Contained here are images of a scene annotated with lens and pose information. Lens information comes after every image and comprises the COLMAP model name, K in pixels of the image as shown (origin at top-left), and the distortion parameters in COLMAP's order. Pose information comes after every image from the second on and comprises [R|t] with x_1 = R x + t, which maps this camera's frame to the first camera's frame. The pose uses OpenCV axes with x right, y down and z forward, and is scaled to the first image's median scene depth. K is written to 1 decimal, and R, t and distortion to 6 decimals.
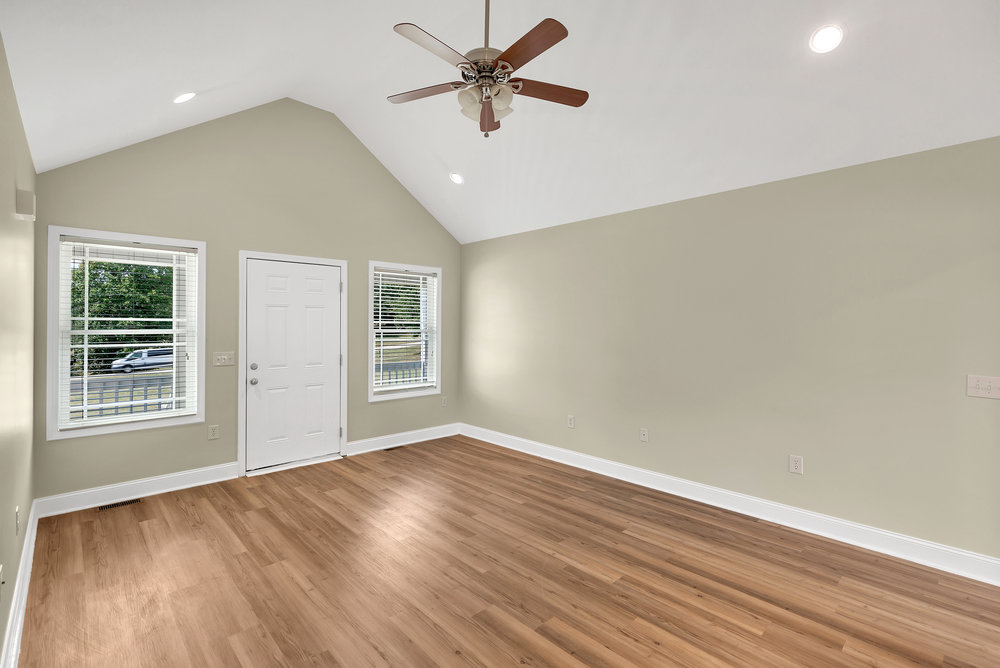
lens RADIAL K [[463.4, 0, 494.1], [0, 463.4, 325.3], [0, 0, 1]] dist [0.004059, -0.001460]
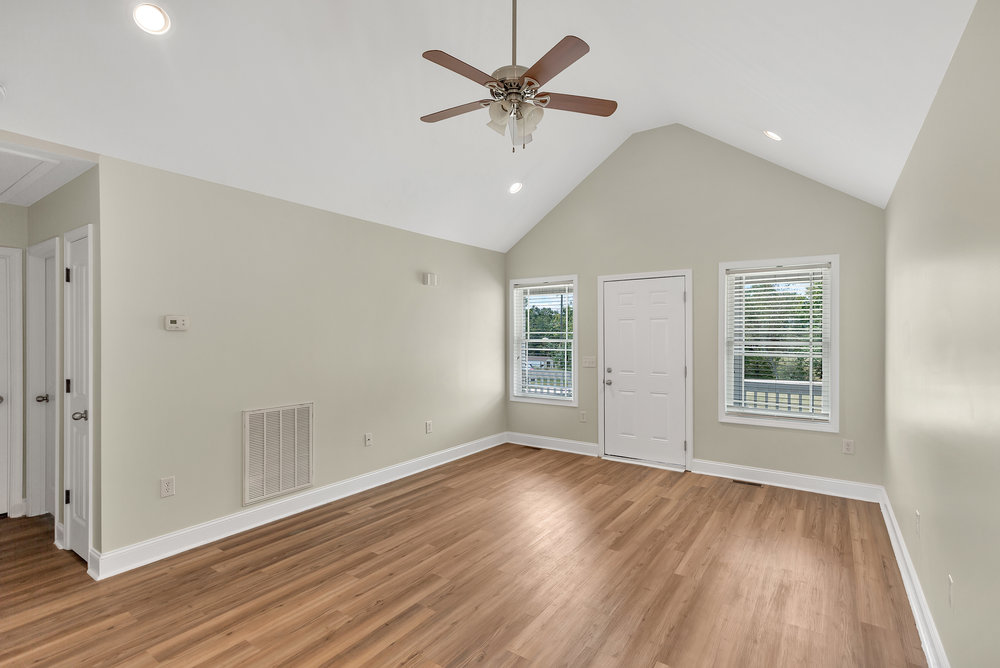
lens RADIAL K [[463.4, 0, 504.2], [0, 463.4, 337.8], [0, 0, 1]] dist [0.004059, -0.001460]
pose [[0.210358, 0.002826, -0.977620, 0.662492], [0.001943, 0.999993, 0.003309, -0.000304], [0.977623, -0.002595, 0.210351, 0.515920]]
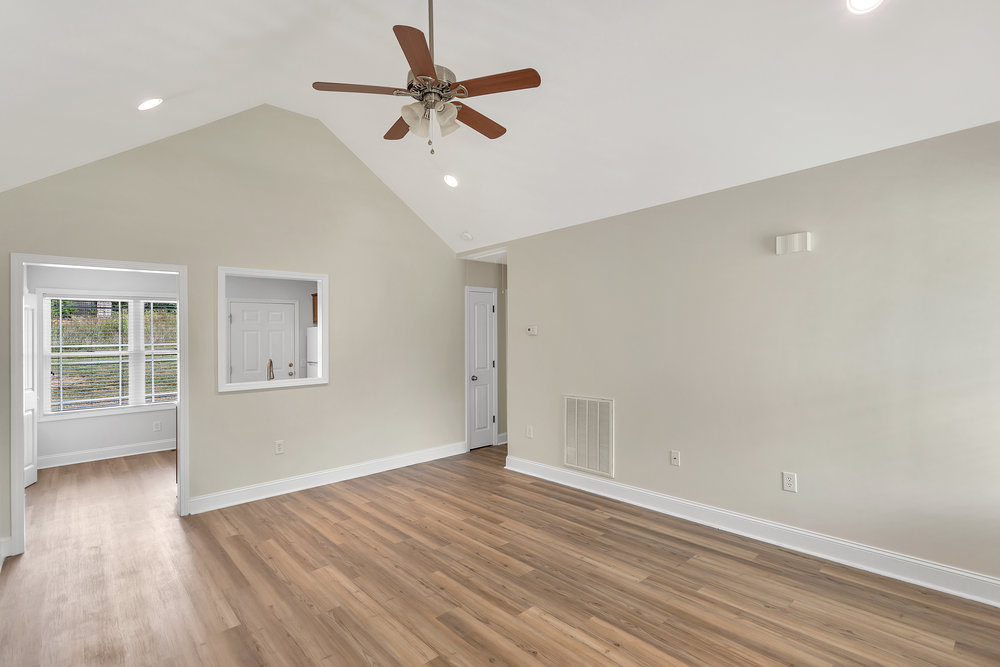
lens RADIAL K [[463.4, 0, 497.5], [0, 463.4, 333.6], [0, 0, 1]] dist [0.004059, -0.001460]
pose [[-0.999850, 0.016434, 0.005390, -0.115872], [0.016386, 0.999827, -0.008775, -0.005864], [-0.005533, -0.008685, -0.999947, 1.360571]]
